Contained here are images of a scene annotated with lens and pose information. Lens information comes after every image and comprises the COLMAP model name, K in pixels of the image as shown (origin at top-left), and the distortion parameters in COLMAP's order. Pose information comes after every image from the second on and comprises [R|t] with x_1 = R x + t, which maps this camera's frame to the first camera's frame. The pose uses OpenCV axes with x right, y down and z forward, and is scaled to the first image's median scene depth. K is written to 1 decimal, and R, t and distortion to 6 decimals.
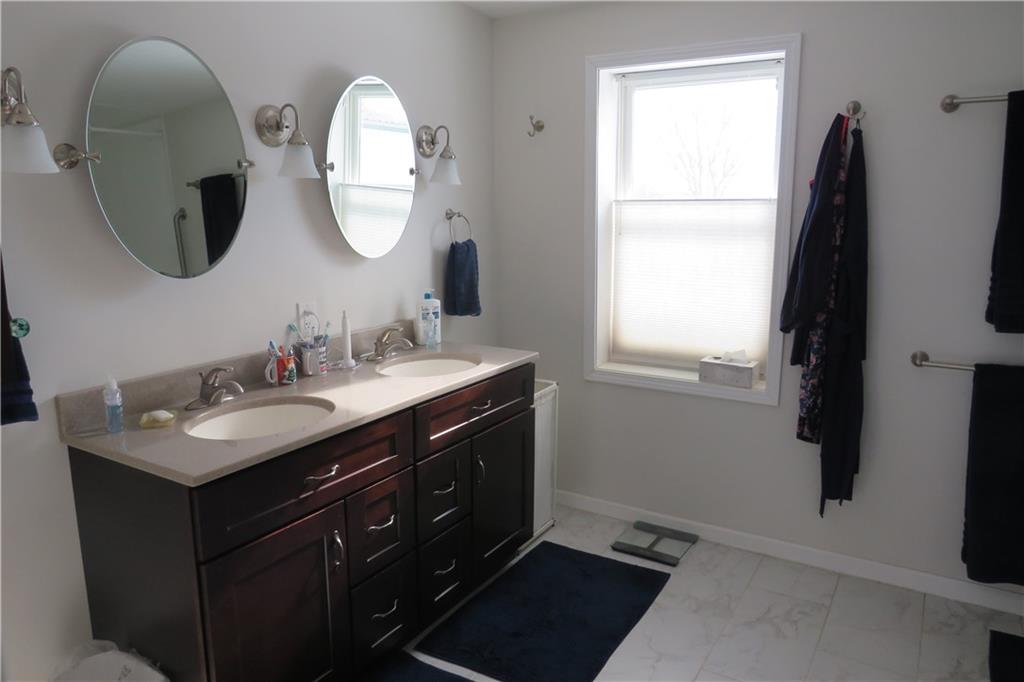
lens RADIAL K [[721.5, 0, 512.5], [0, 721.5, 338.4], [0, 0, 1]] dist [-0.030863, 0.008128]
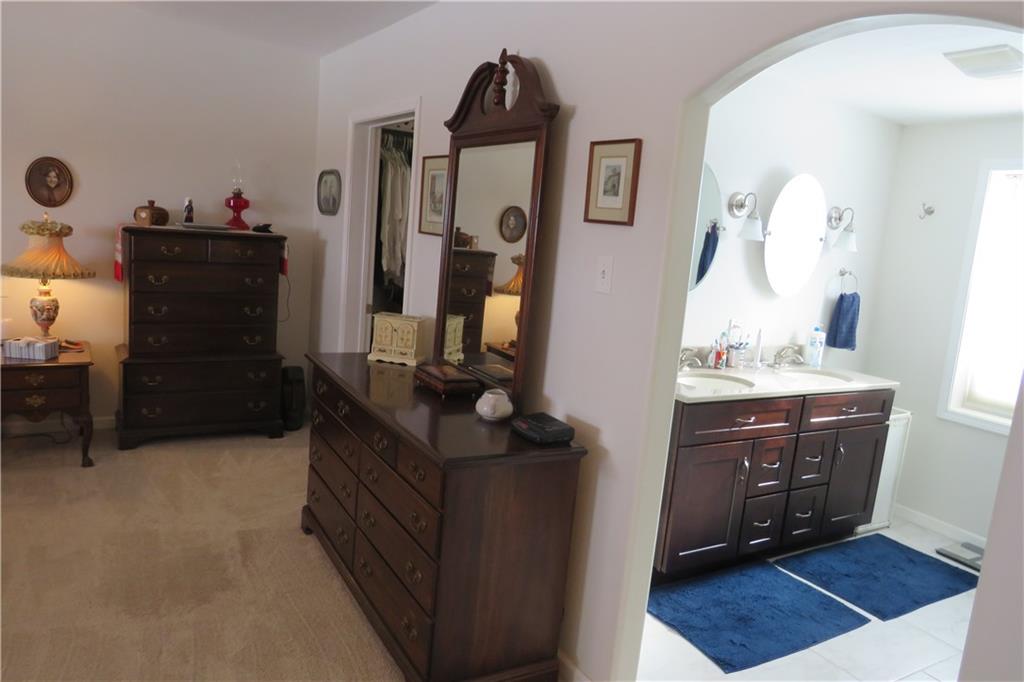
lens RADIAL K [[721.5, 0, 509.4], [0, 721.5, 340.4], [0, 0, 1]] dist [-0.030863, 0.008128]
pose [[0.881105, 0.154139, -0.447097, -0.023585], [-0.175639, 0.984432, -0.006747, 0.087998], [0.439096, 0.084472, 0.894460, -0.564900]]
